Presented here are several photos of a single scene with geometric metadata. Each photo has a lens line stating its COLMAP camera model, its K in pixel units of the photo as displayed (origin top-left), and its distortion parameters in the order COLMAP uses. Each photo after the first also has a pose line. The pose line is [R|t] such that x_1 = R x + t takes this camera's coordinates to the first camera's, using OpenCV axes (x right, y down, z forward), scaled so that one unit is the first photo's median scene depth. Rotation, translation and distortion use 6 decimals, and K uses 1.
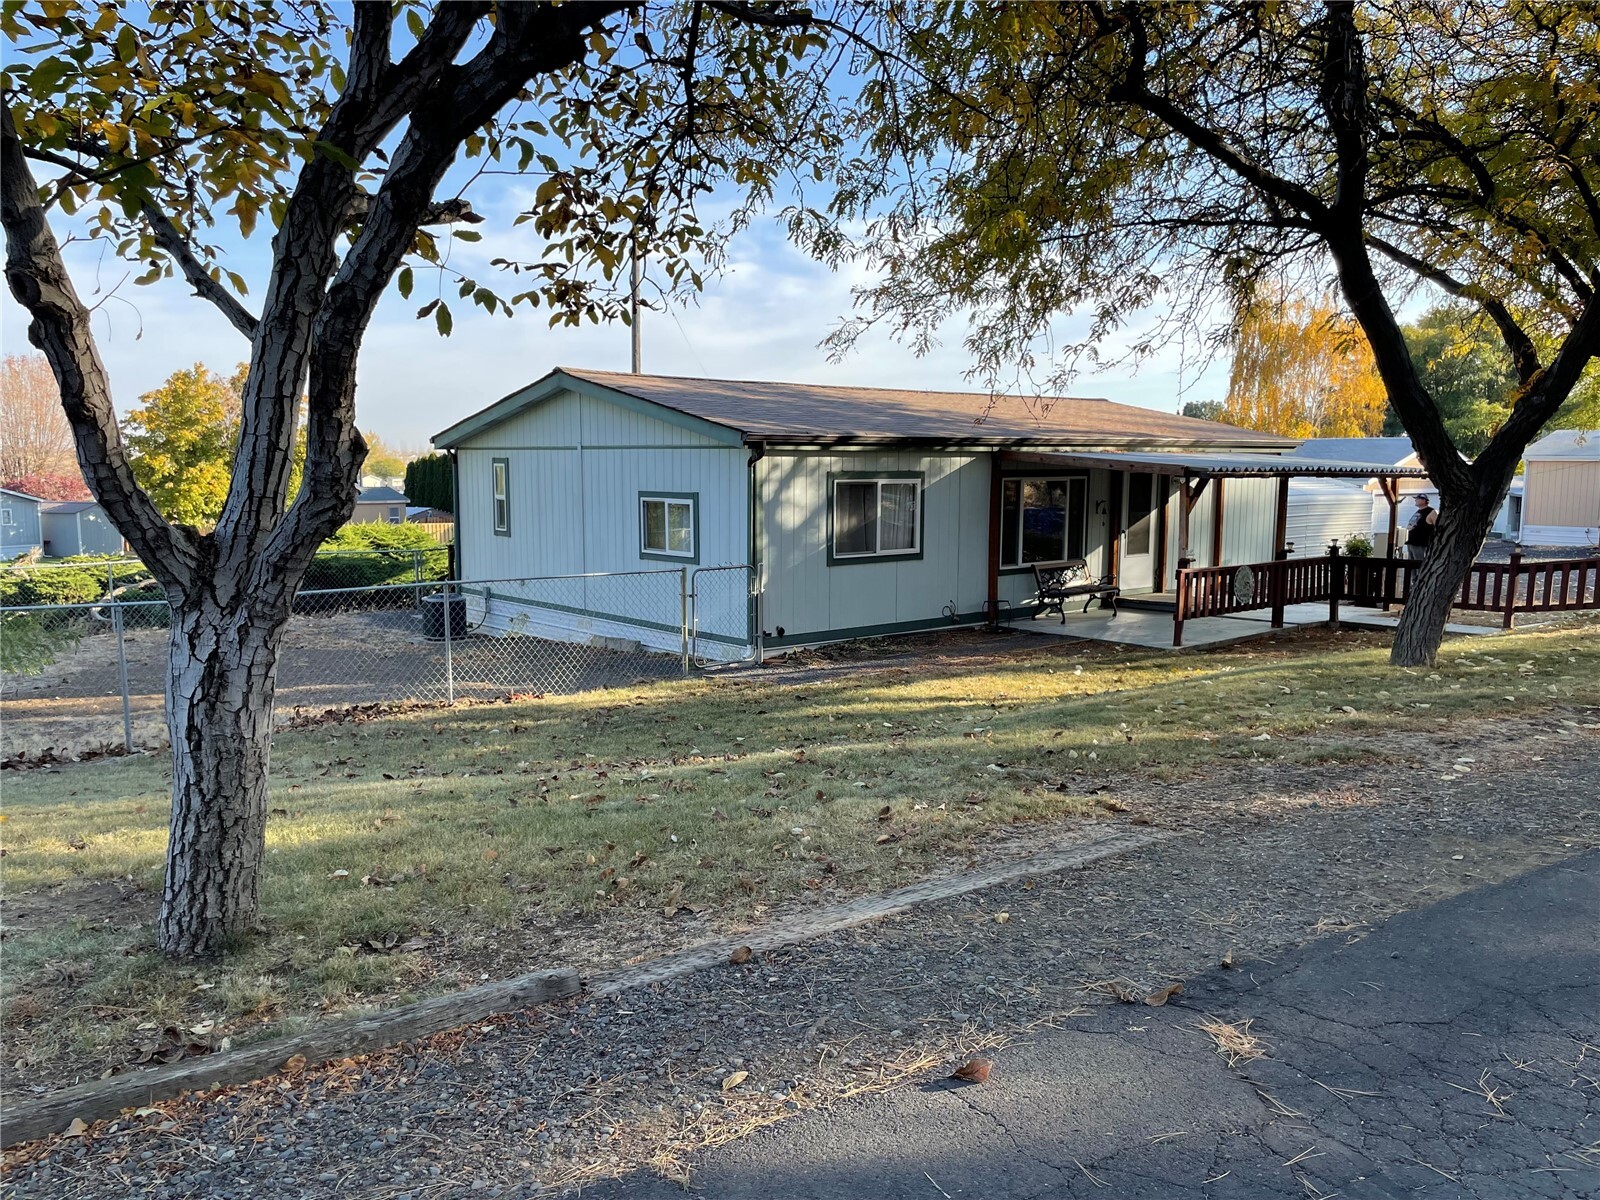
lens RADIAL K [[1226.1, 0, 793.5], [0, 1226.1, 583.2], [0, 0, 1]] dist [0.099425, -0.138709]
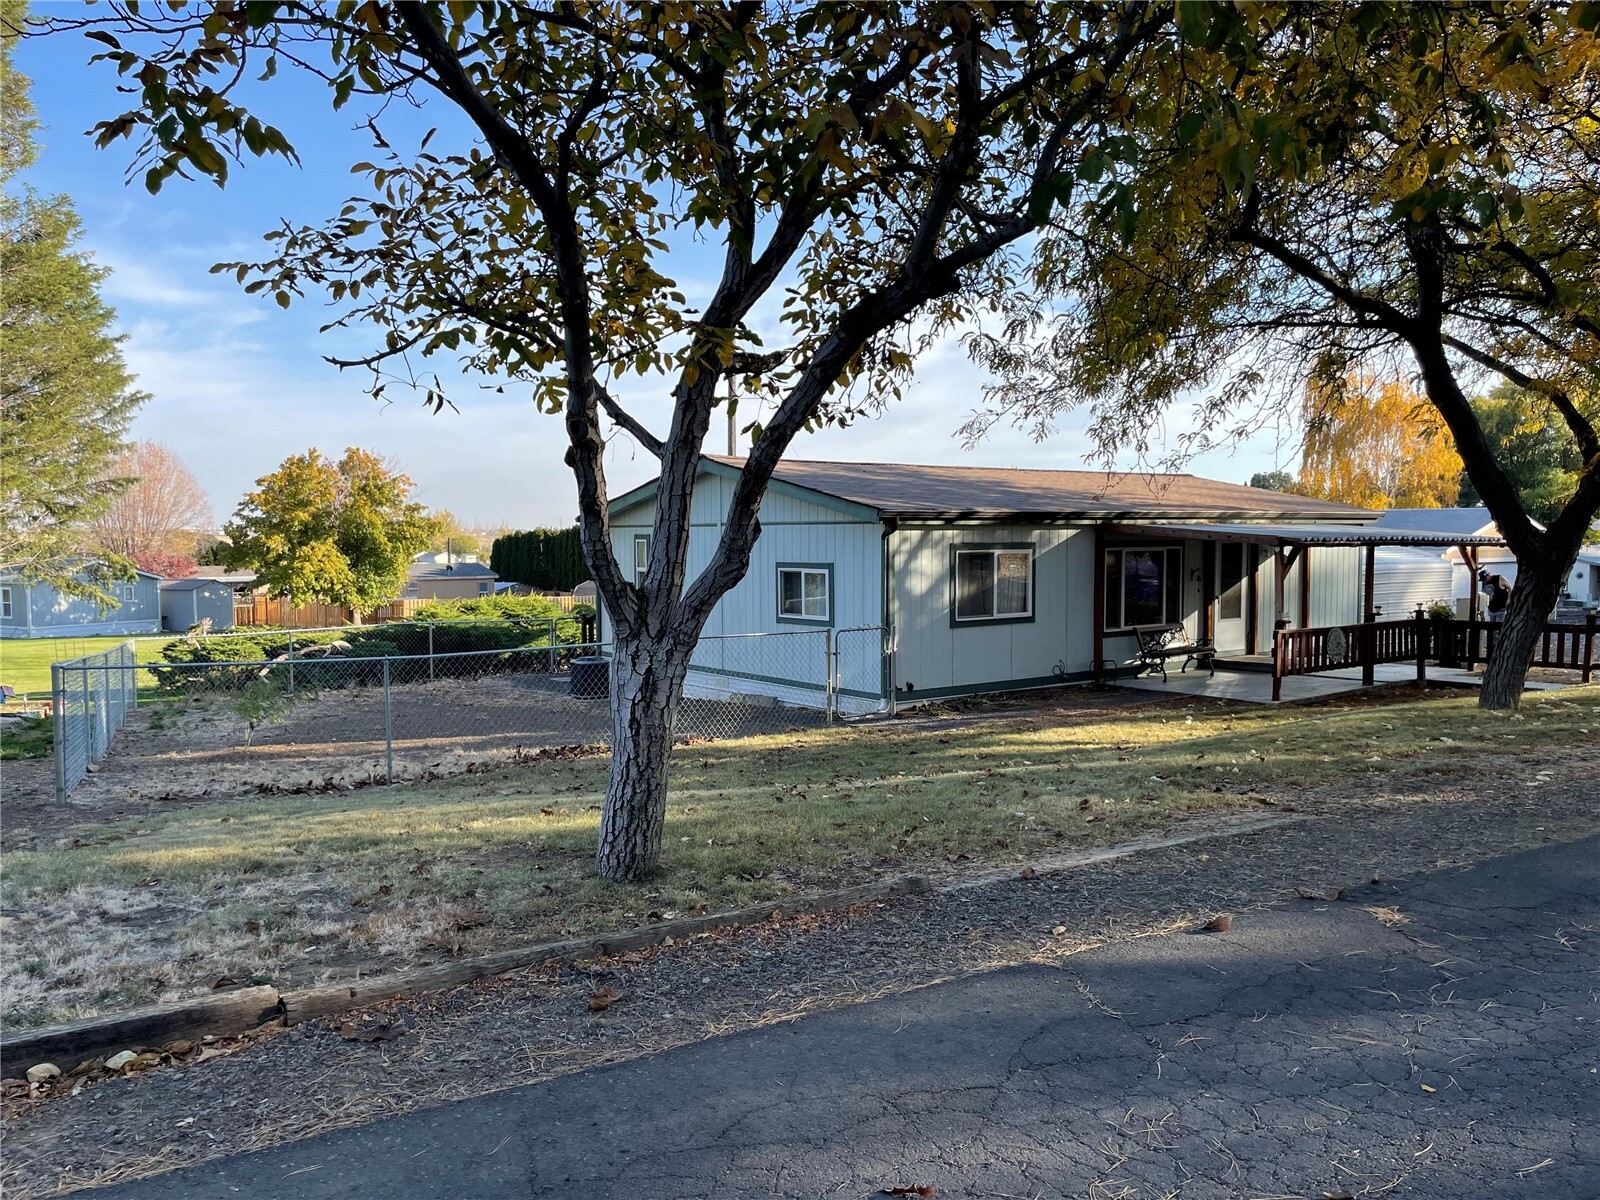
lens RADIAL K [[1219.9, 0, 787.3], [0, 1219.9, 584.0], [0, 0, 1]] dist [0.094720, -0.128383]
pose [[0.998455, -0.005673, -0.055267, -0.070946], [0.002406, 0.998255, -0.058996, 0.013396], [0.055506, 0.058771, 0.996727, -0.138360]]
